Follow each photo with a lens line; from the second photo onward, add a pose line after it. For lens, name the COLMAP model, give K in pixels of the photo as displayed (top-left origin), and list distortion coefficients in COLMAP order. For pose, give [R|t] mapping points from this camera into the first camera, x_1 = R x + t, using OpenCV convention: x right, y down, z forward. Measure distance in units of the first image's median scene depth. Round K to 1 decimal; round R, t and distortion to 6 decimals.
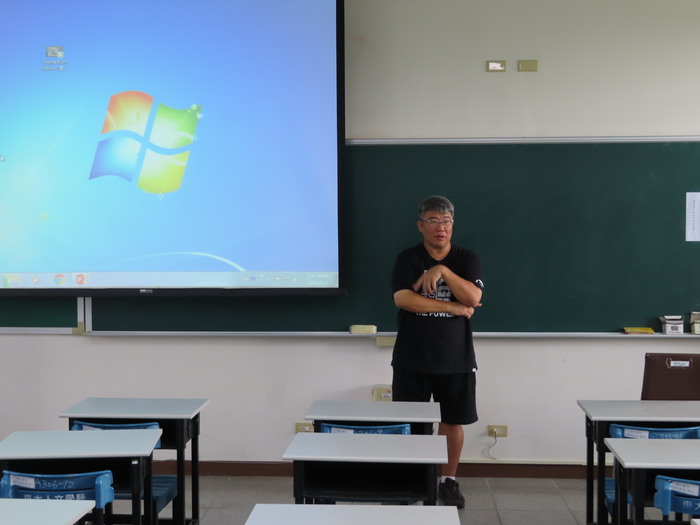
lens RADIAL K [[934.3, 0, 350.3], [0, 934.3, 261.5], [0, 0, 1]] dist [0.014375, 0.000000]
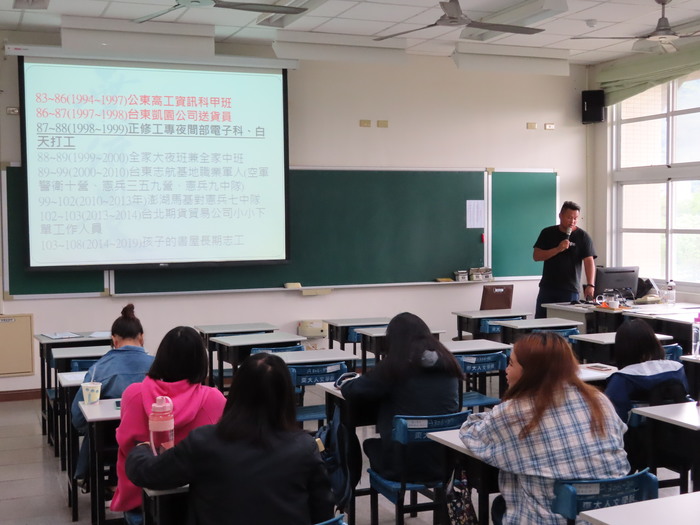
lens RADIAL K [[934.3, 0, 347.9], [0, 934.3, 262.6], [0, 0, 1]] dist [0.014375, 0.000000]
pose [[0.905715, -0.026095, 0.423083, -0.591706], [0.021211, 0.999643, 0.016249, 0.009919], [-0.423356, -0.005743, 0.905945, -0.497212]]
